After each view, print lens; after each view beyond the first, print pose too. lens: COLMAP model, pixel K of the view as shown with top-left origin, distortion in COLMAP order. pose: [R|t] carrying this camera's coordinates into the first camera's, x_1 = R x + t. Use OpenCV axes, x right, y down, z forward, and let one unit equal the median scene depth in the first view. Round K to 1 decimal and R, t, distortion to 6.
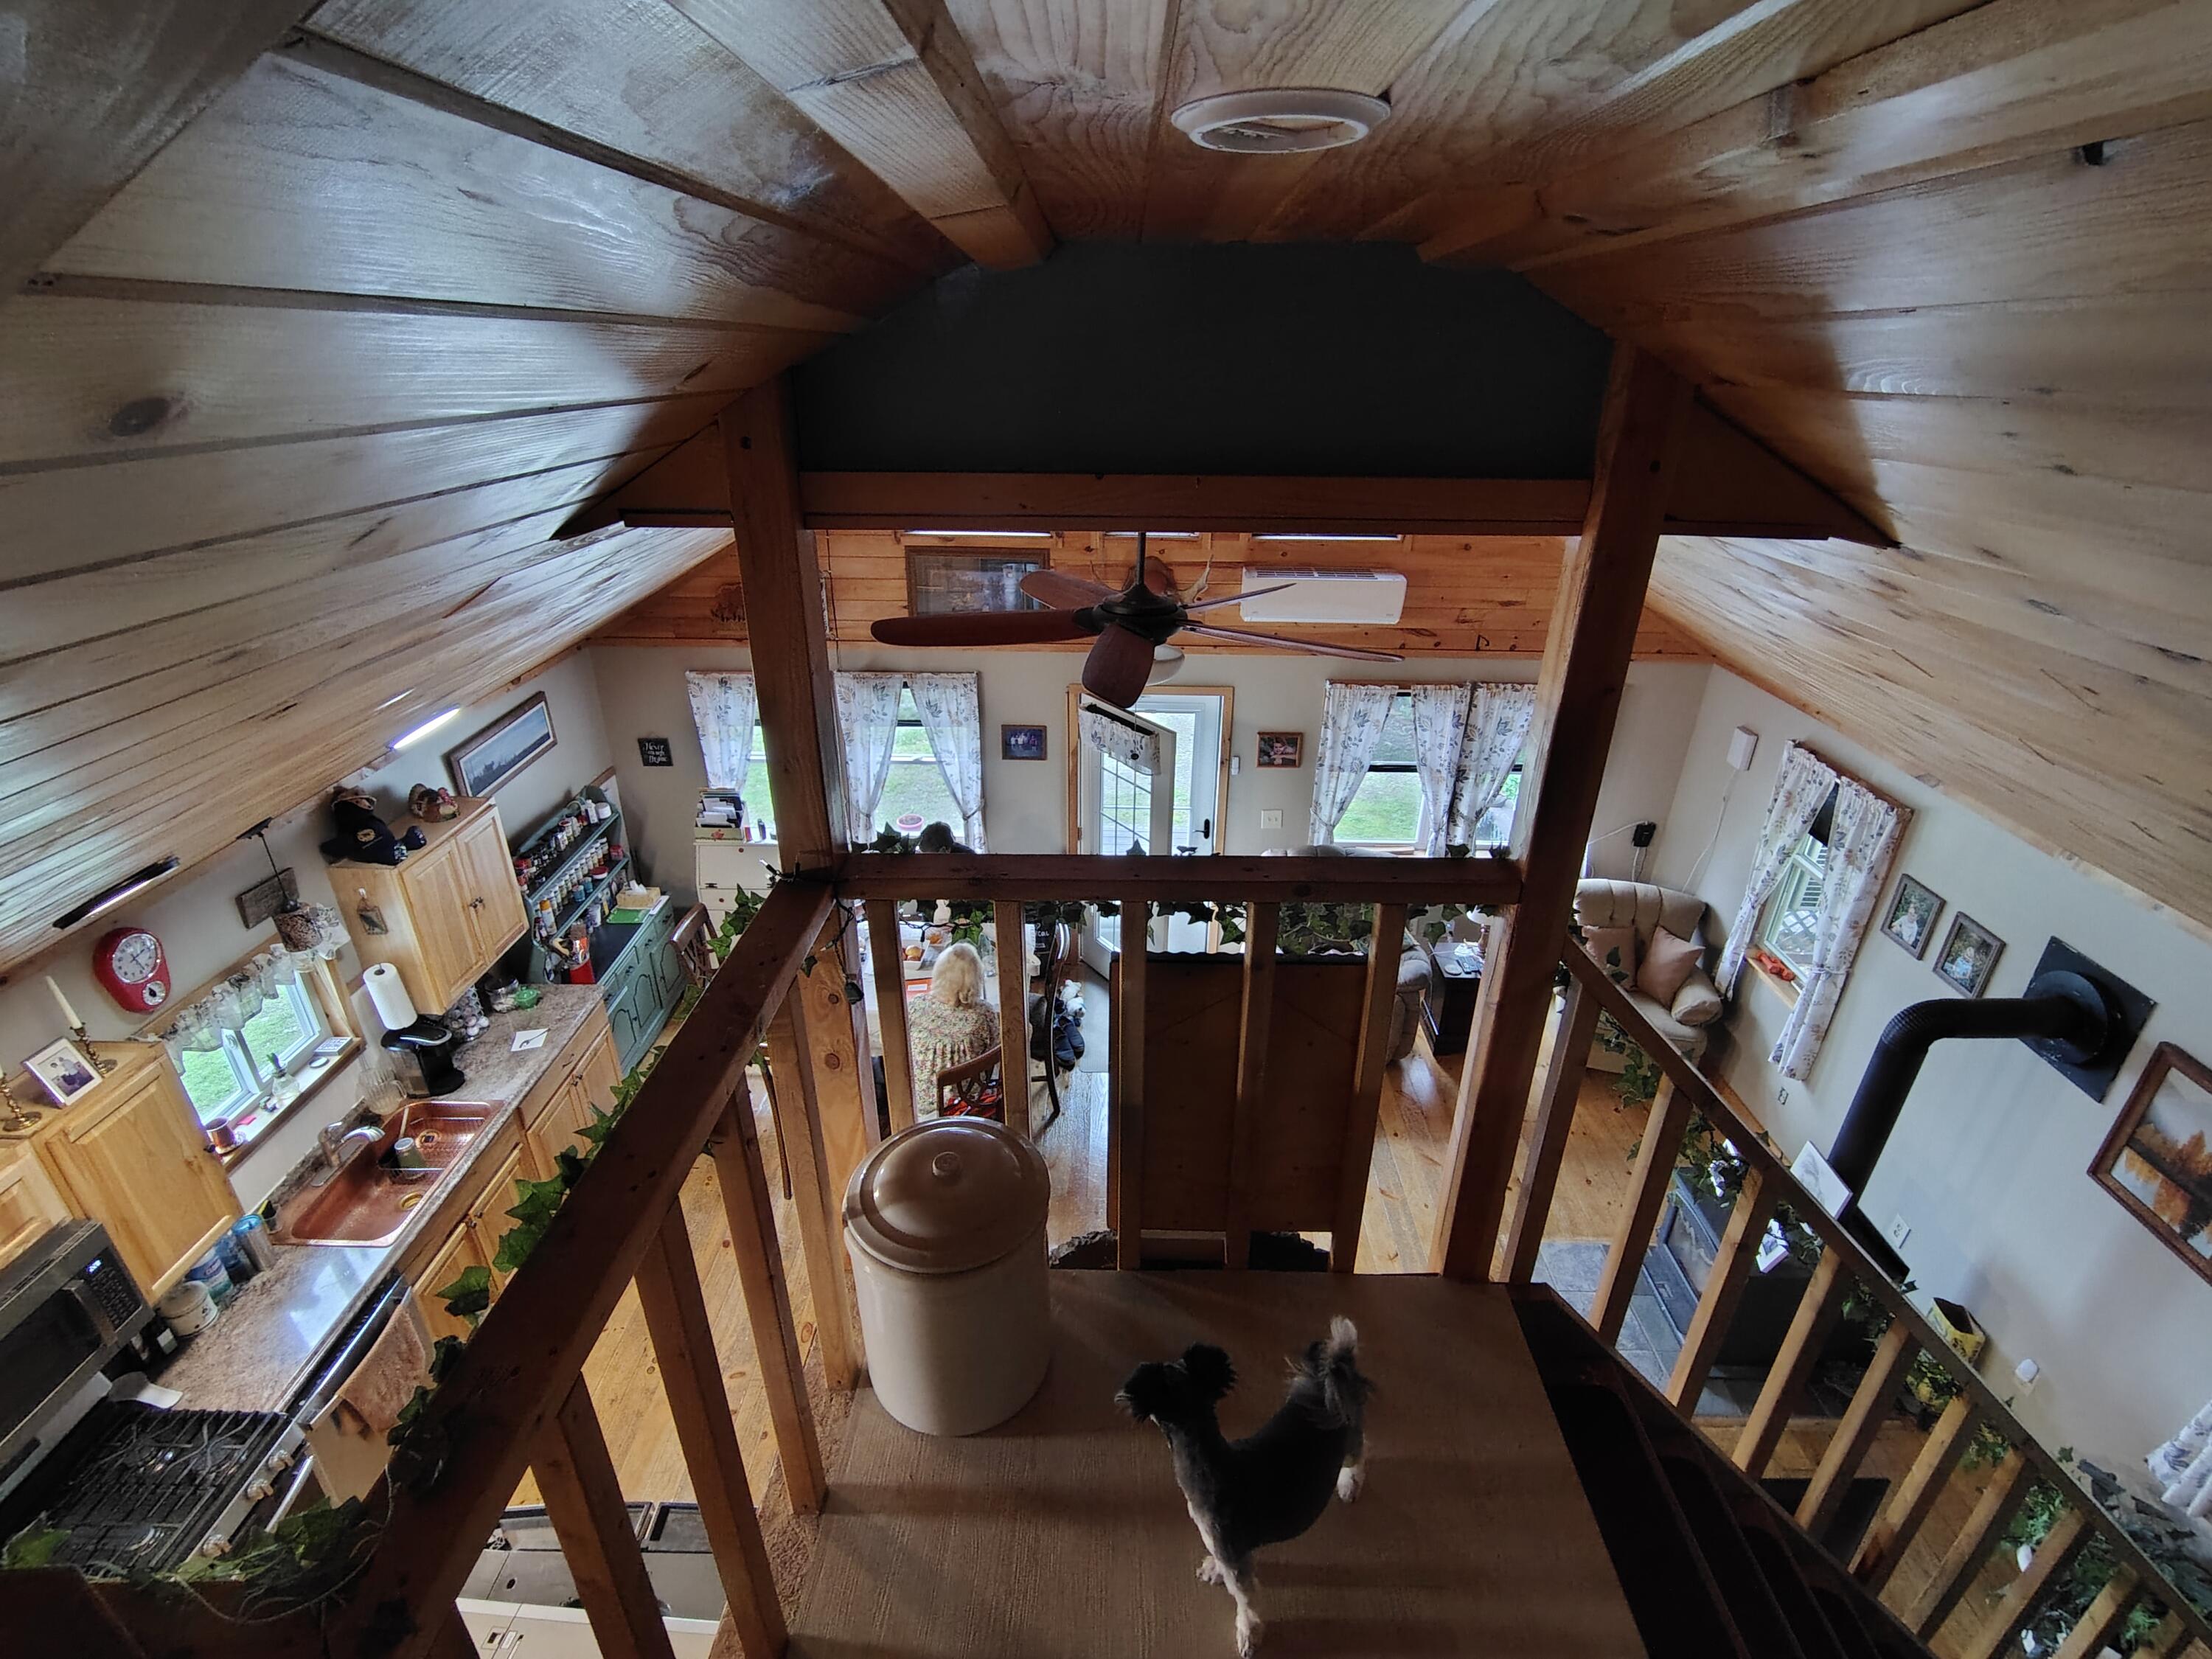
lens RADIAL K [[1030.8, 0, 1100.9], [0, 1030.8, 823.8], [0, 0, 1]] dist [0.004406, -0.006411]
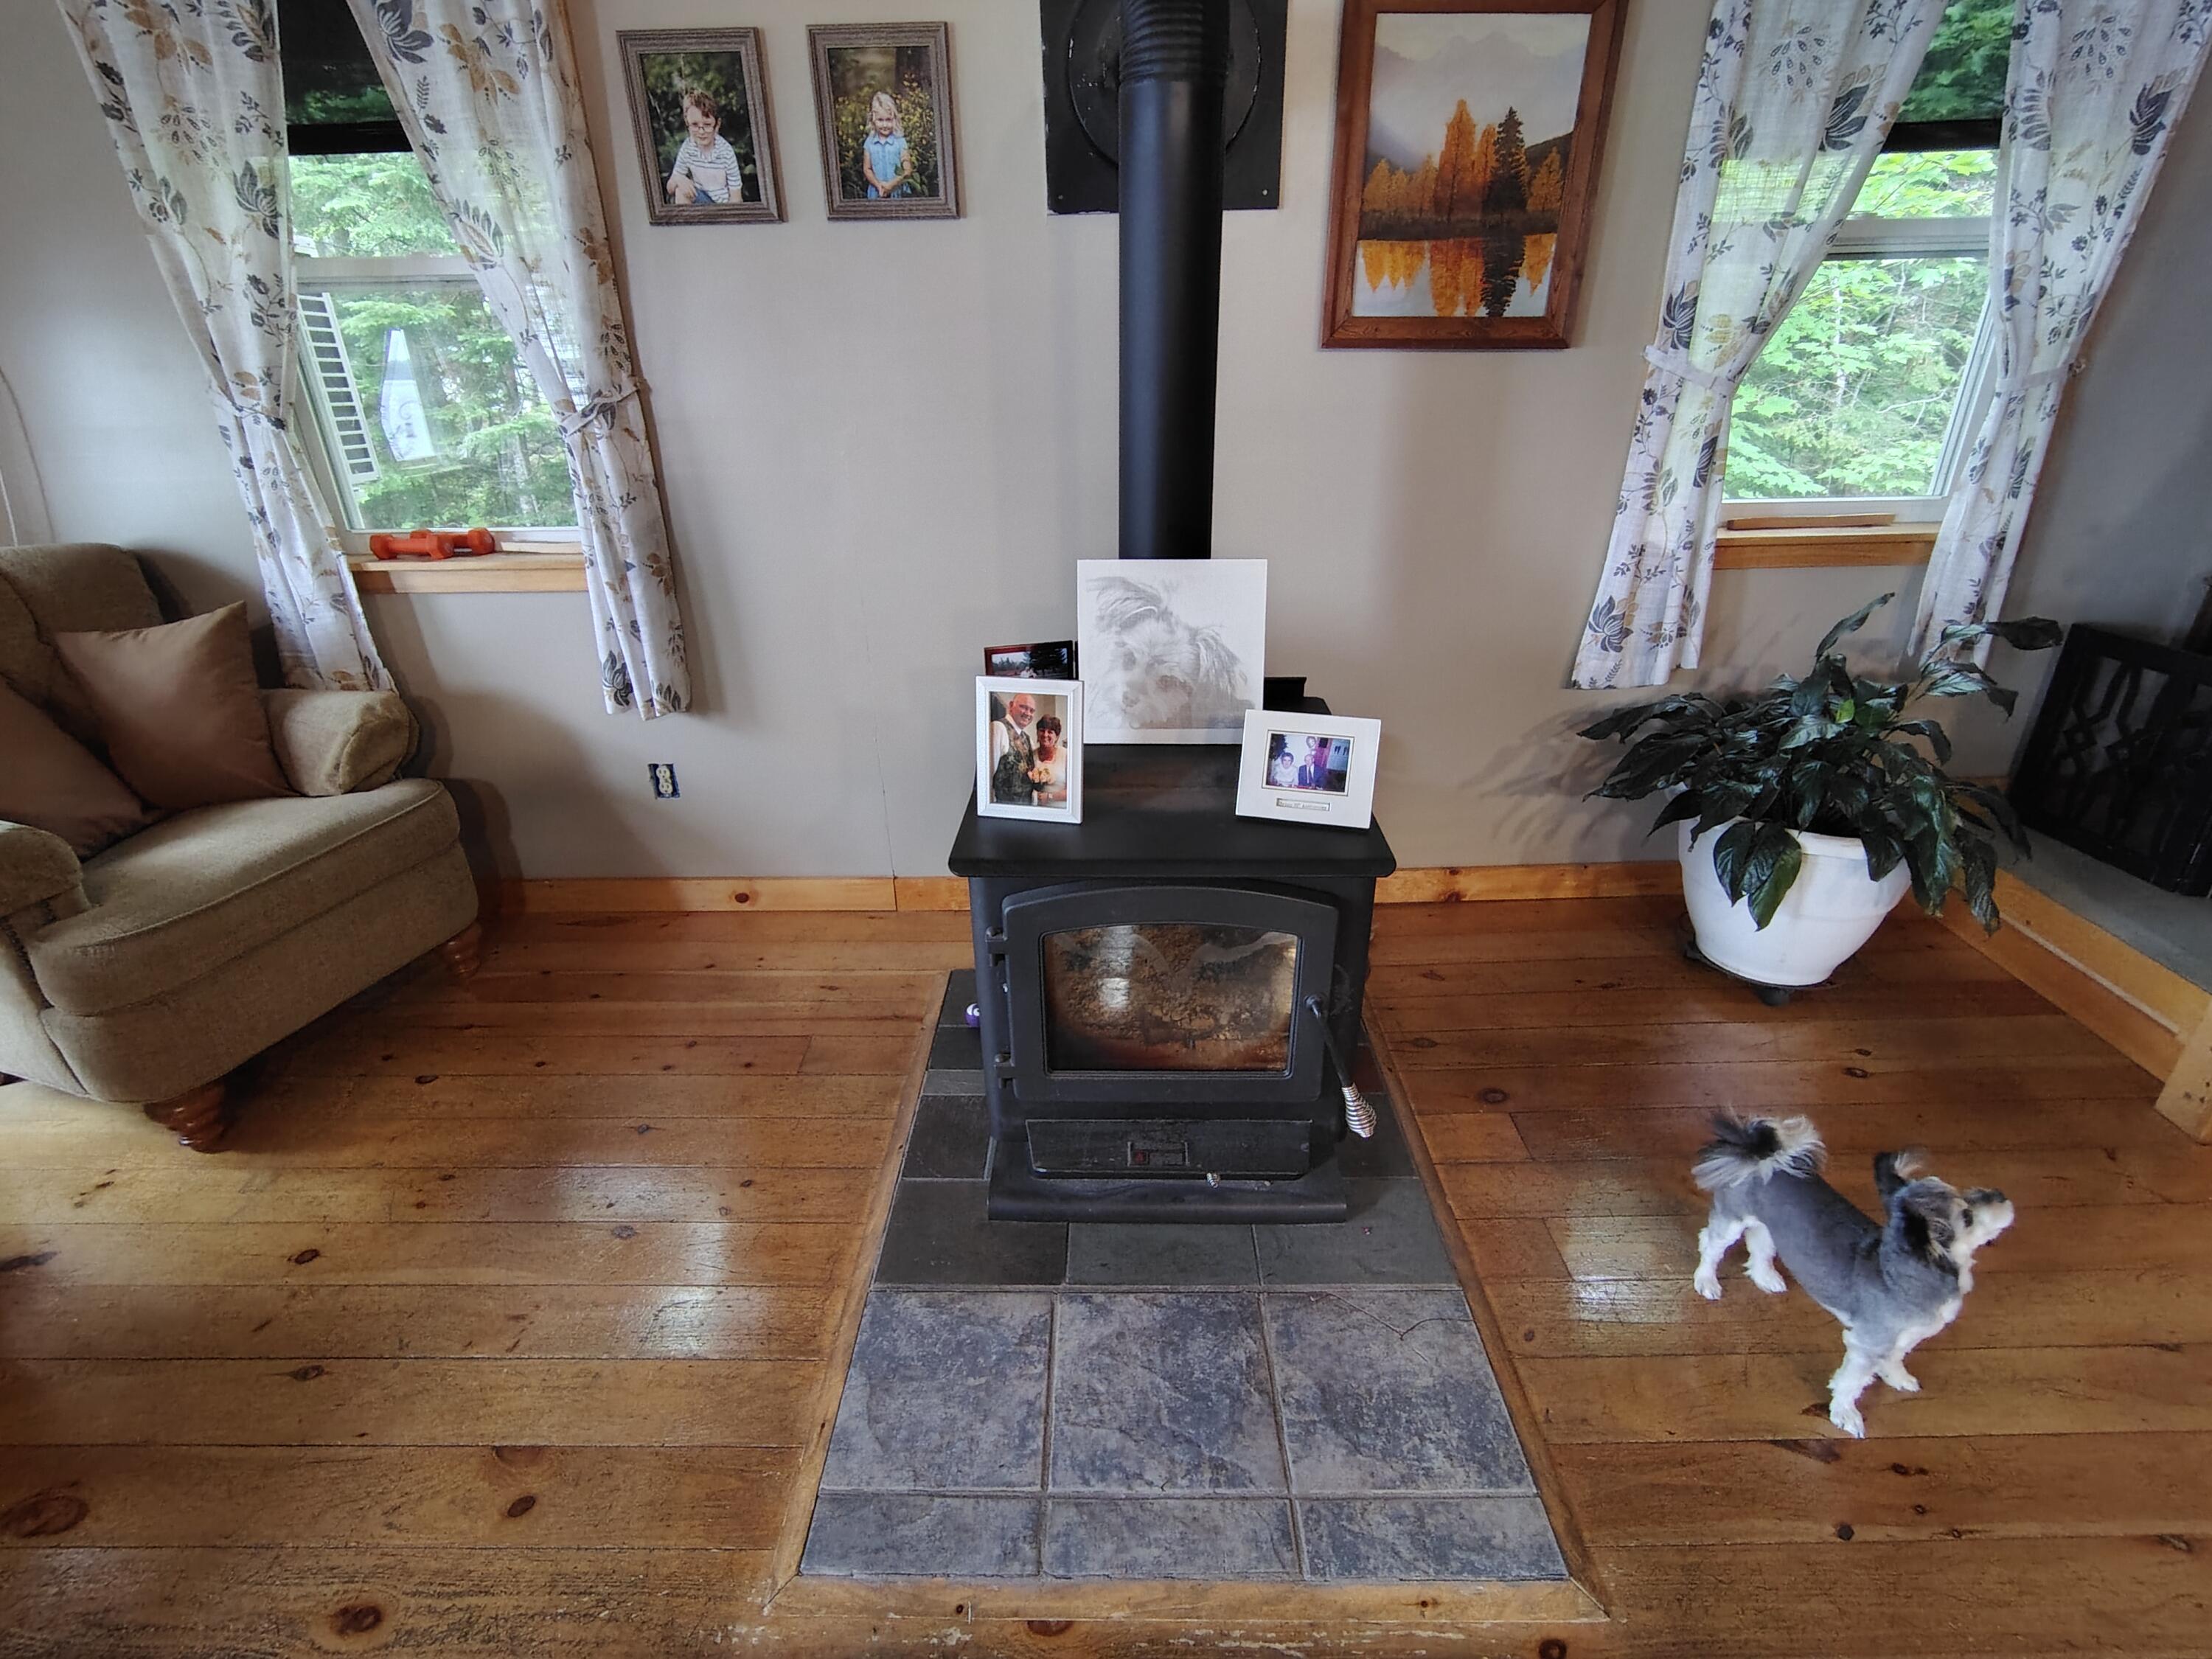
lens RADIAL K [[1028.6, 0, 1106.0], [0, 1028.6, 829.5], [0, 0, 1]] dist [-0.003348, 0.000143]
pose [[-0.014303, -0.421832, 0.906561, 0.268963], [0.447538, 0.808067, 0.383063, 0.214197], [-0.894151, 0.411200, 0.177228, 0.829724]]
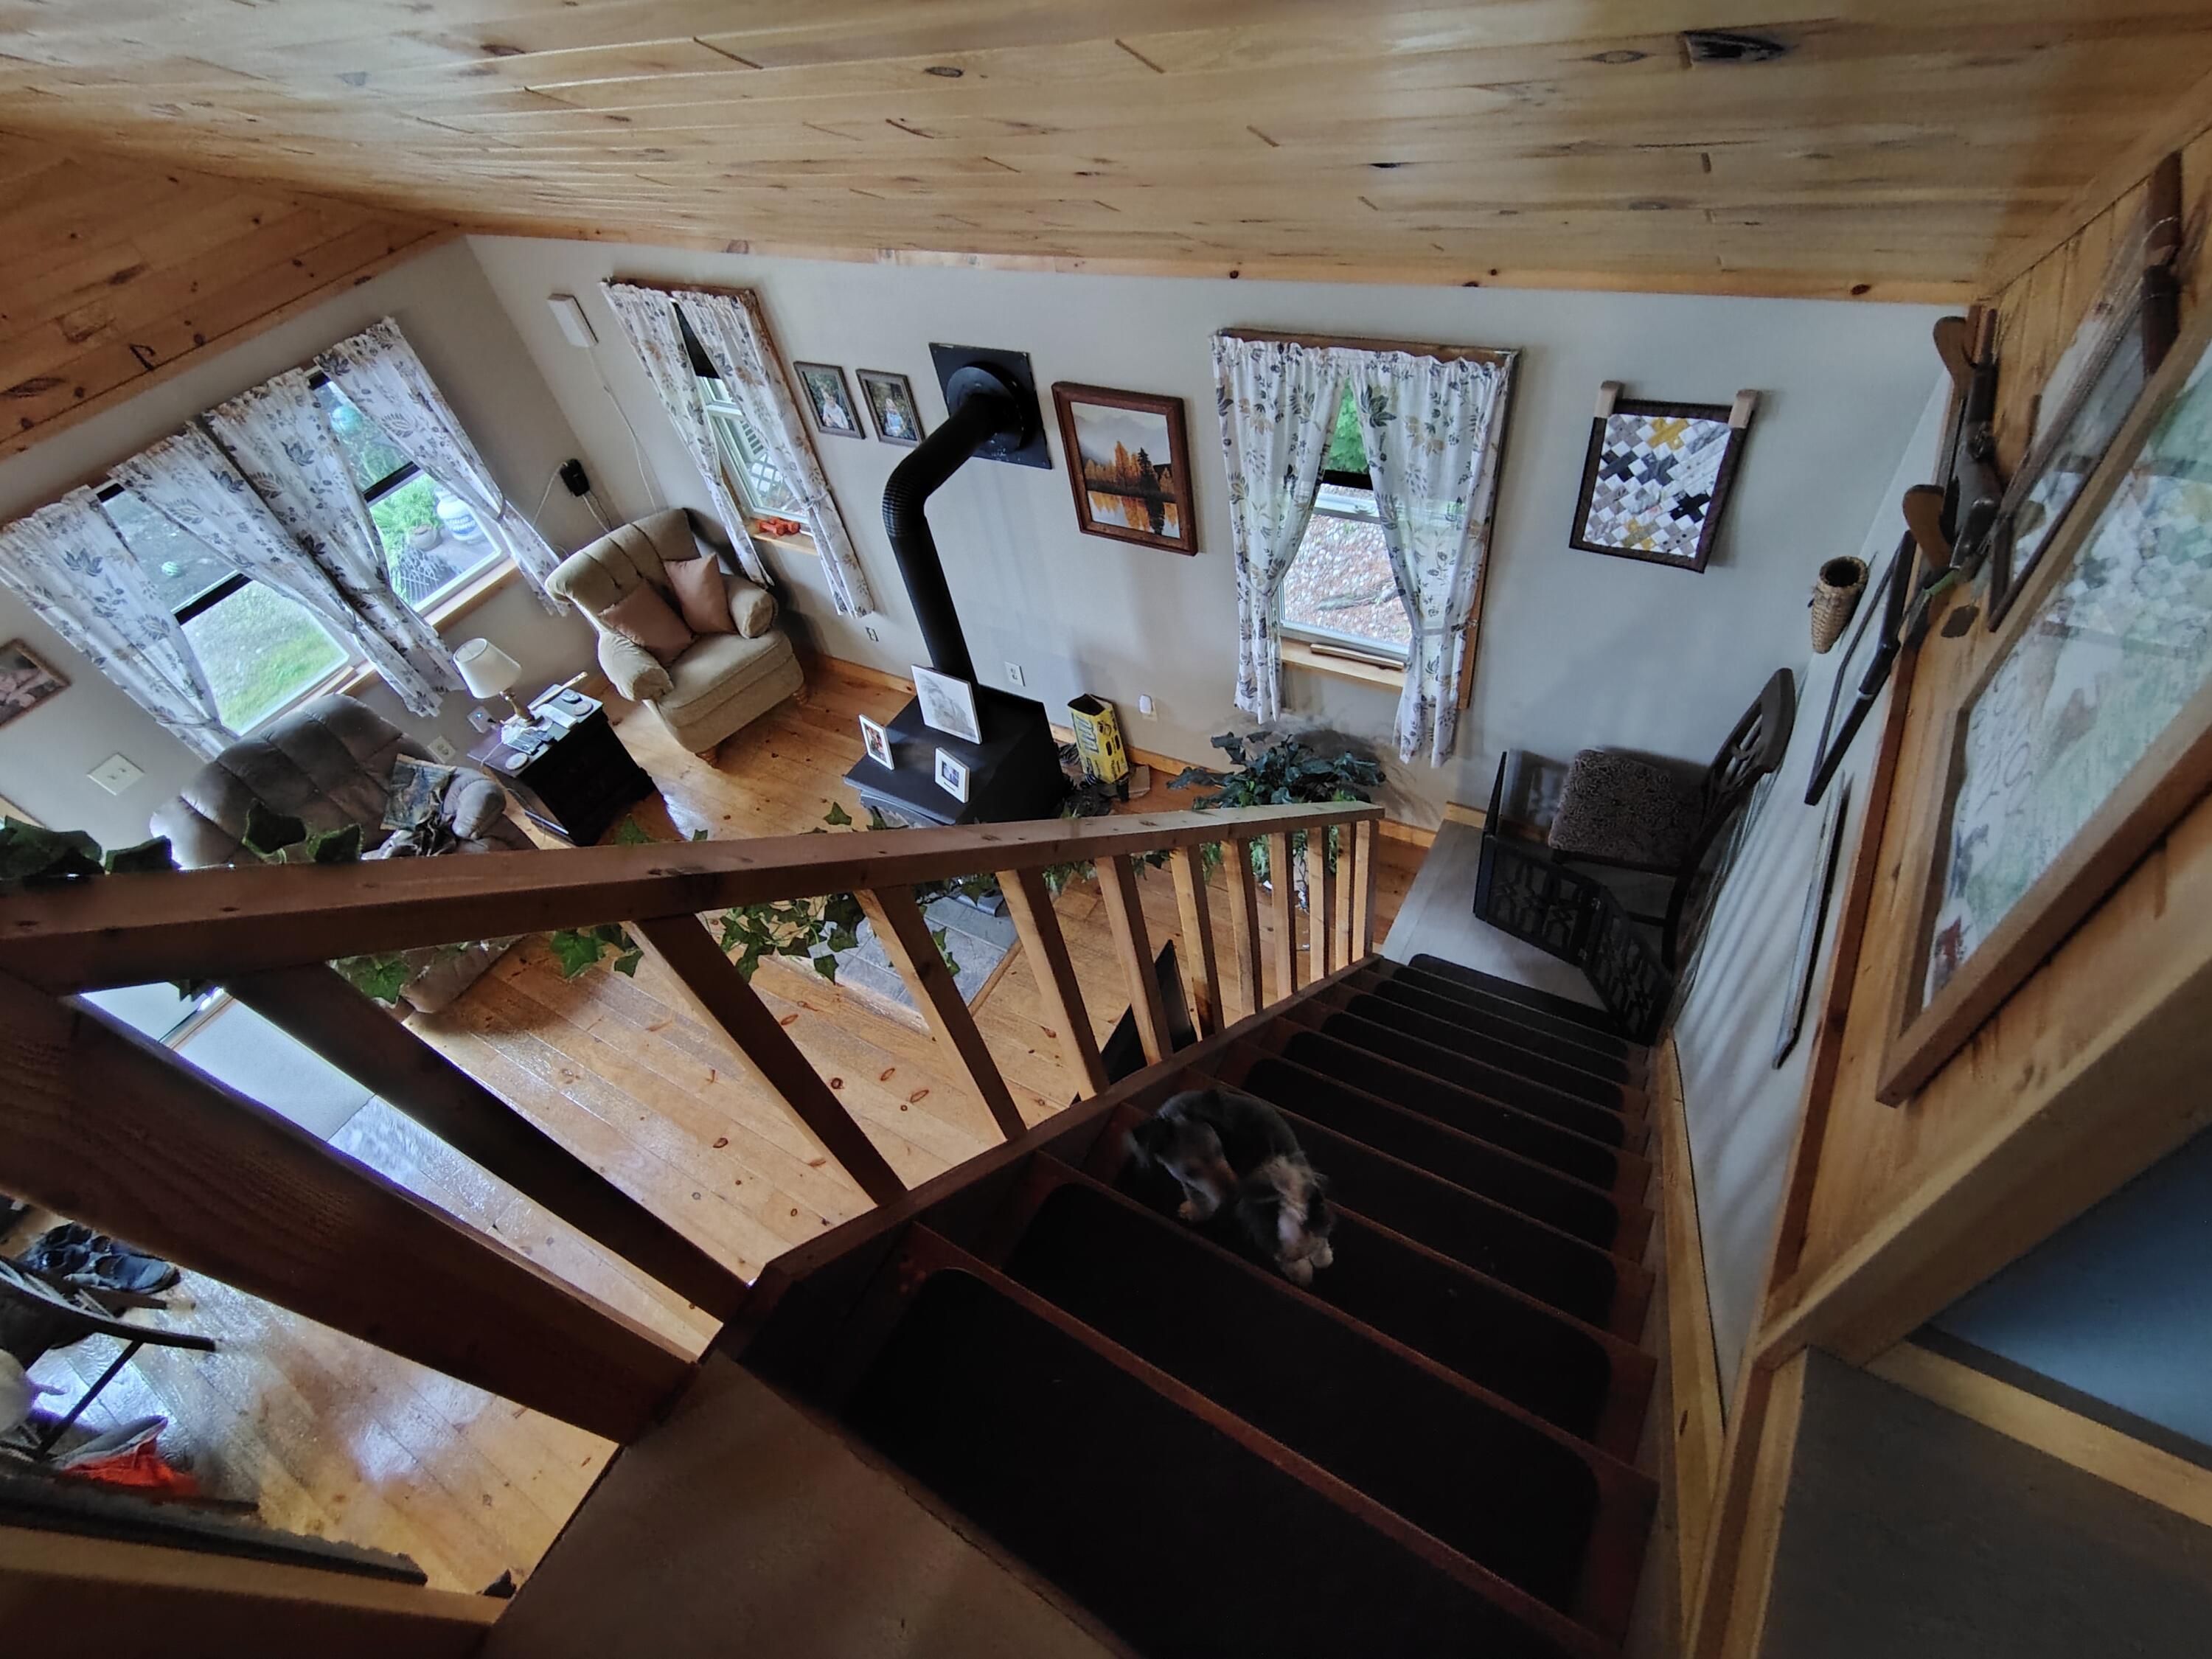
lens RADIAL K [[1030.8, 0, 1100.9], [0, 1030.8, 823.8], [0, 0, 1]] dist [0.004406, -0.006411]
pose [[0.486374, -0.708679, 0.511091, 0.153188], [0.519980, 0.704846, 0.482506, 0.034586], [-0.702183, 0.031079, 0.711318, 0.172367]]
